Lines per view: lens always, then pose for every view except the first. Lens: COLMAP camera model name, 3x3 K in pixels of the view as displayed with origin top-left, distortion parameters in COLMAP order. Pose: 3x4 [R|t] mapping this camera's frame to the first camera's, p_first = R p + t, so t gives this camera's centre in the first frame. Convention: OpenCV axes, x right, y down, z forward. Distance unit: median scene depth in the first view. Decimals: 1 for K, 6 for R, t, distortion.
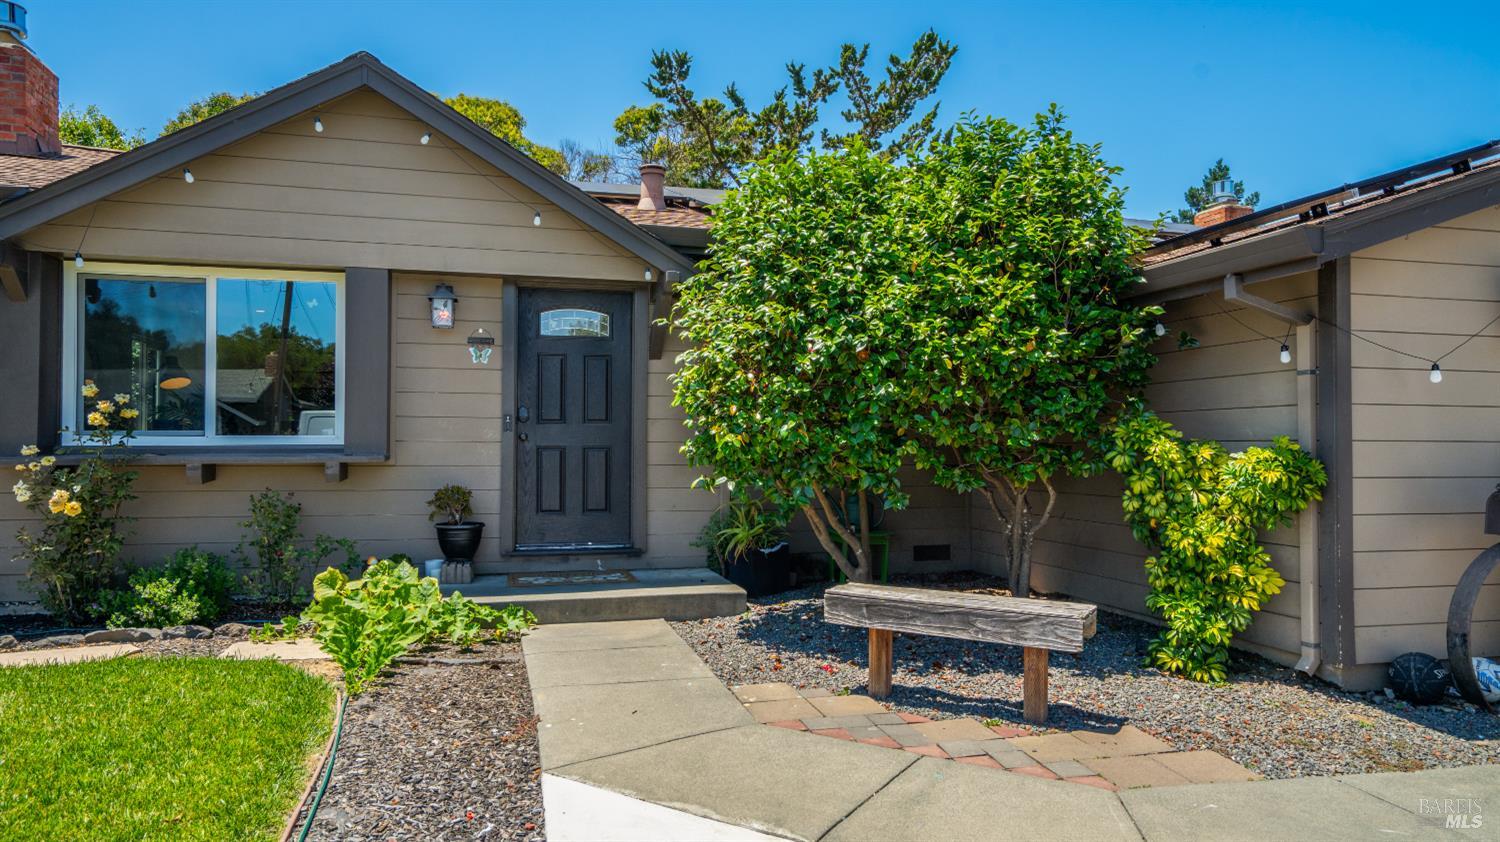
lens RADIAL K [[953.2, 0, 751.0], [0, 953.2, 421.5], [0, 0, 1]] dist [0.004682, 0.011768]
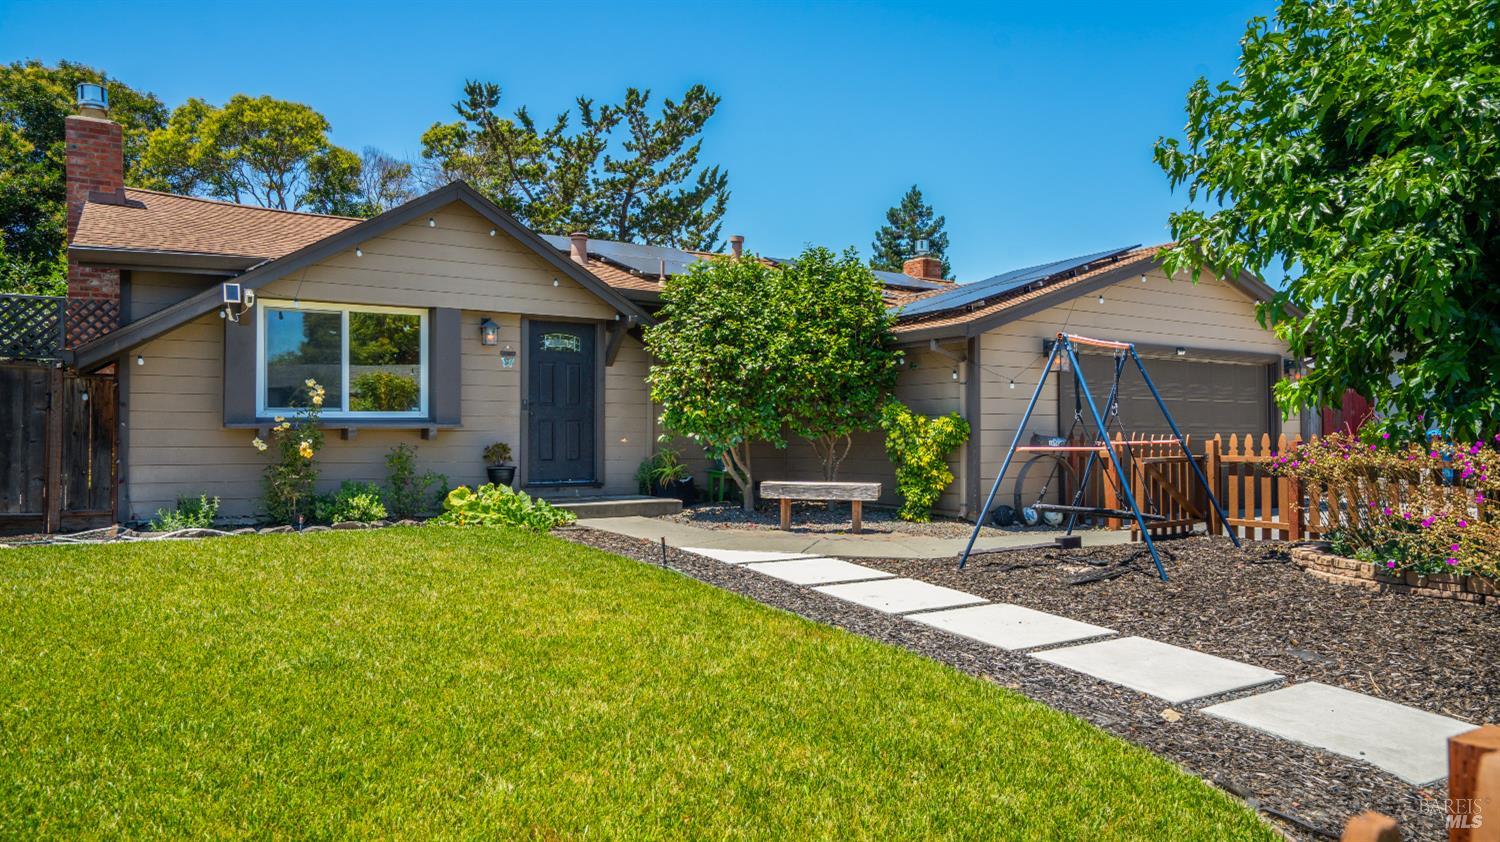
lens RADIAL K [[988.8, 0, 749.0], [0, 988.8, 418.5], [0, 0, 1]] dist [0.047443, -0.000402]
pose [[0.956726, 0.002275, 0.290983, -0.472587], [-0.004343, 0.999970, 0.006460, 0.015131], [-0.290959, -0.007445, 0.956706, -0.884824]]
